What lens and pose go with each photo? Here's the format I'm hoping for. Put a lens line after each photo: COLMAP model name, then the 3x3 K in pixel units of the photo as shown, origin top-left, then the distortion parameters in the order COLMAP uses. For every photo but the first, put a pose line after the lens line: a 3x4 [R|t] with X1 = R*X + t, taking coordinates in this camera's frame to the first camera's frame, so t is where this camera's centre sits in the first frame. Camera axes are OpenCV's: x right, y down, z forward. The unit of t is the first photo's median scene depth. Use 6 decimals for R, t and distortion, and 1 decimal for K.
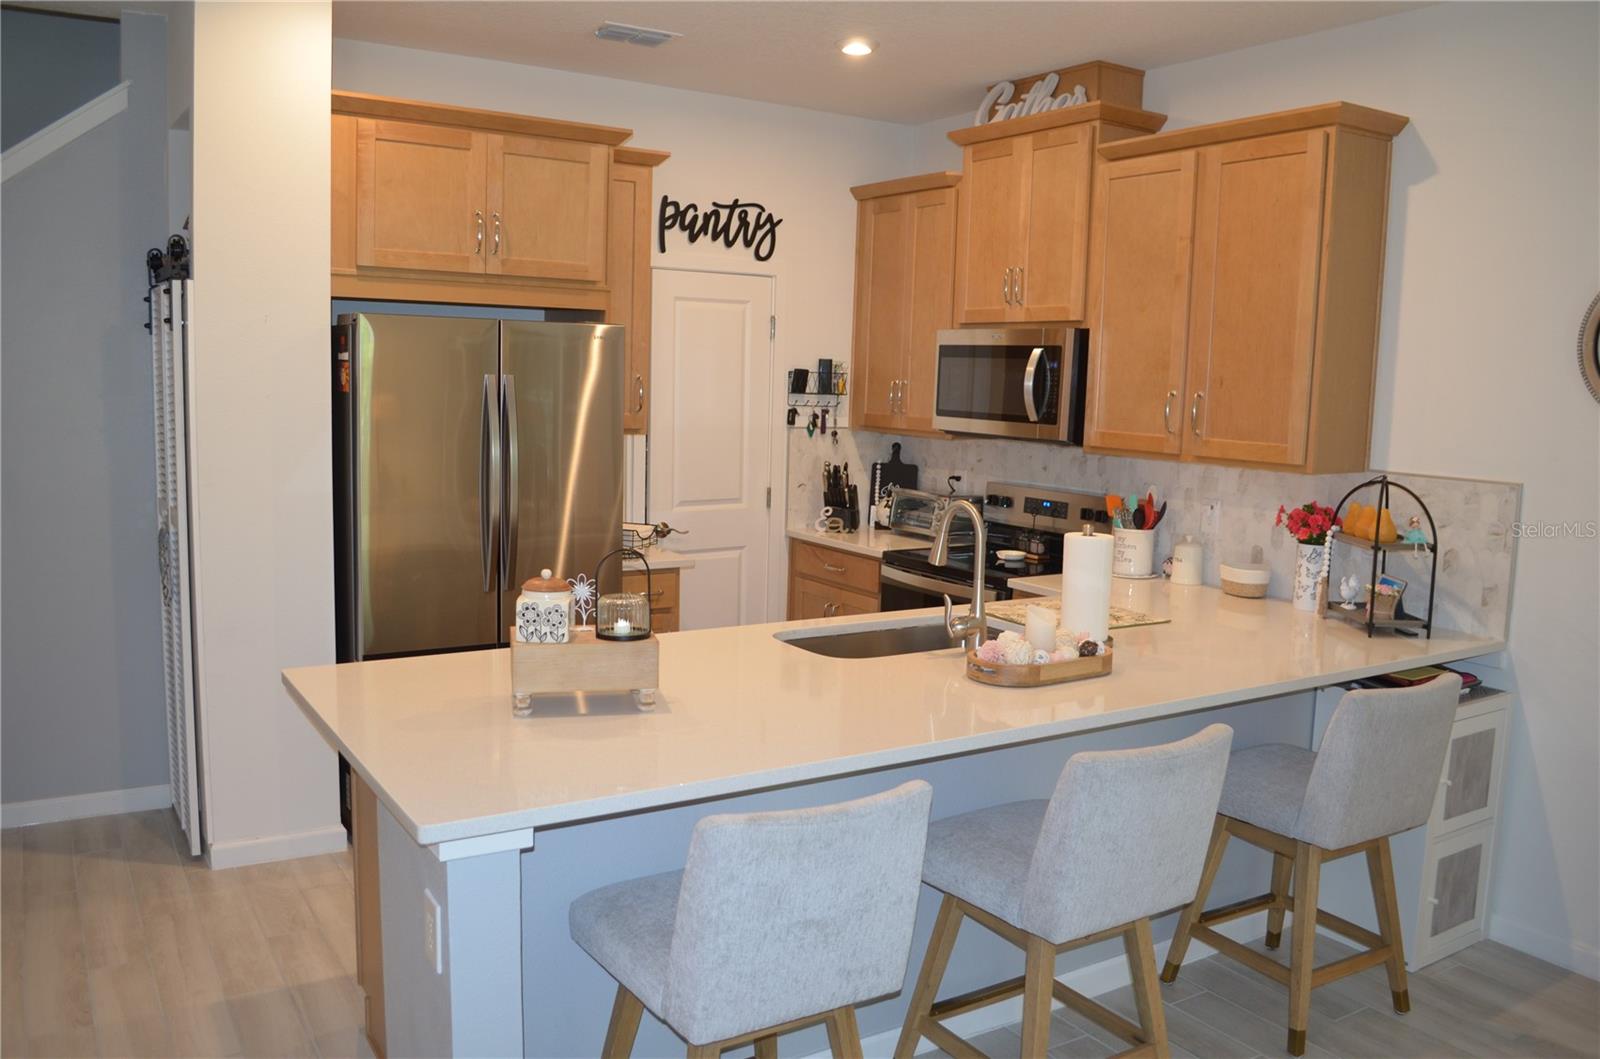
lens RADIAL K [[1255.7, 0, 806.2], [0, 1255.7, 526.9], [0, 0, 1]] dist [-0.080750, 0.005685]
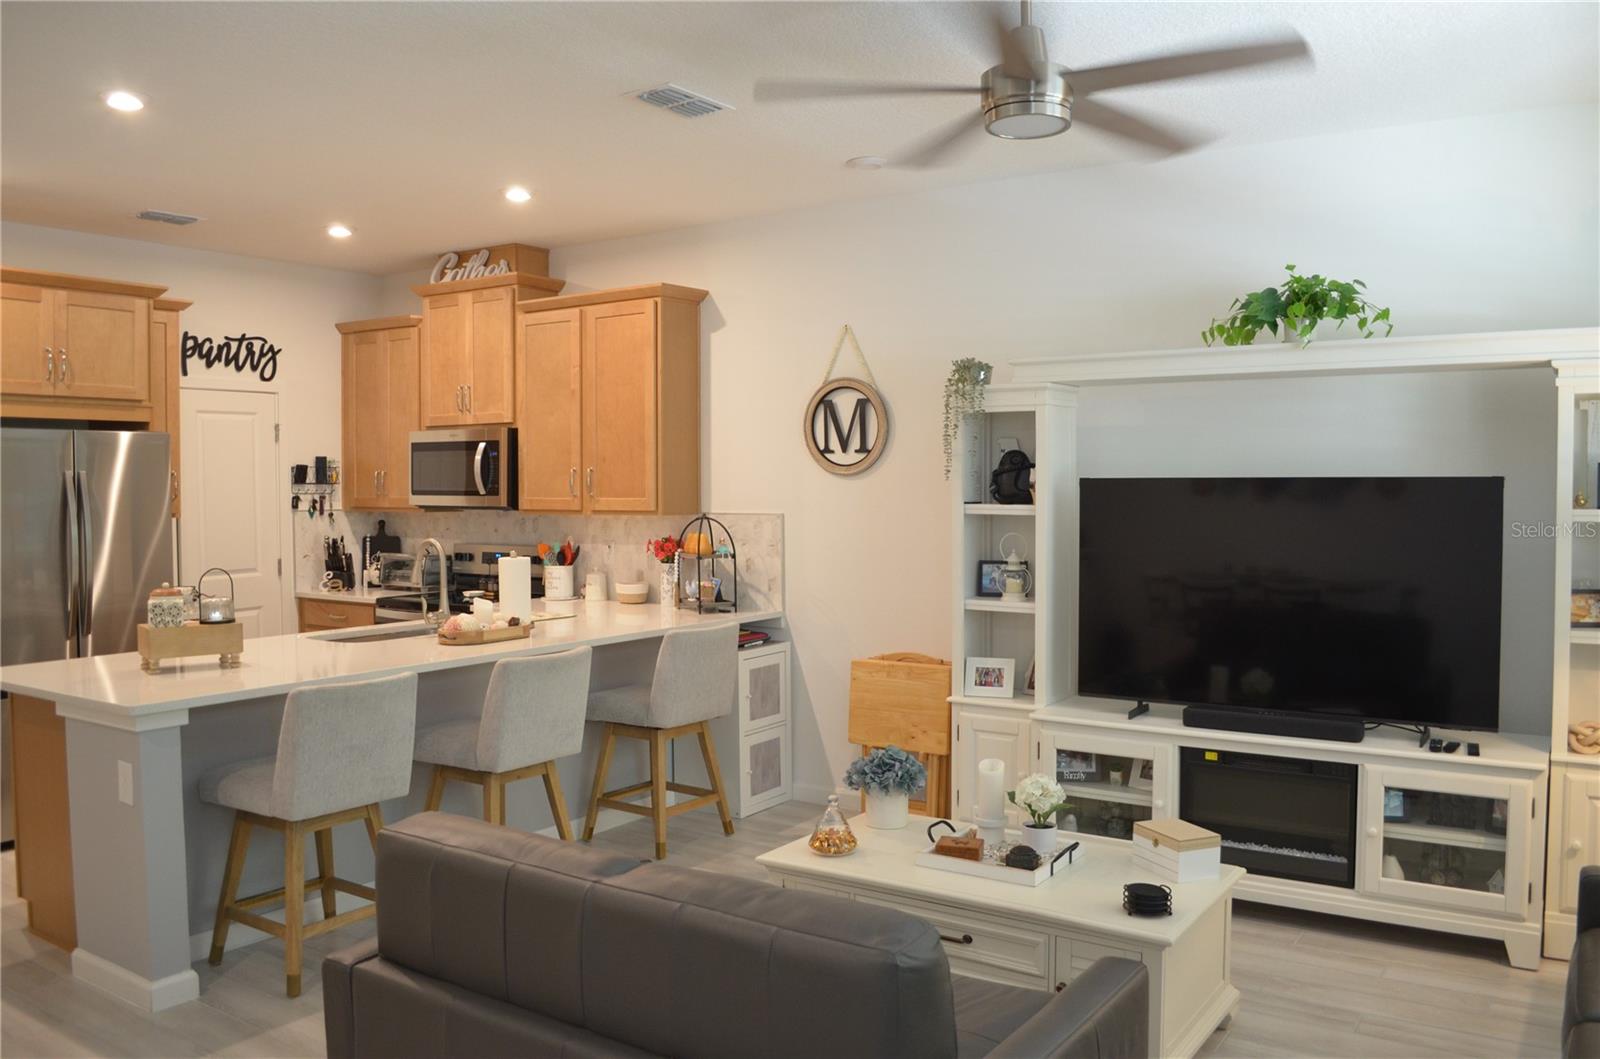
lens RADIAL K [[1255.7, 0, 806.2], [0, 1255.7, 526.9], [0, 0, 1]] dist [-0.080750, 0.005685]
pose [[0.917825, -0.047035, 0.394188, -0.037898], [0.078747, 0.994796, -0.064652, 0.068437], [-0.389096, 0.090380, 0.916753, -0.406203]]
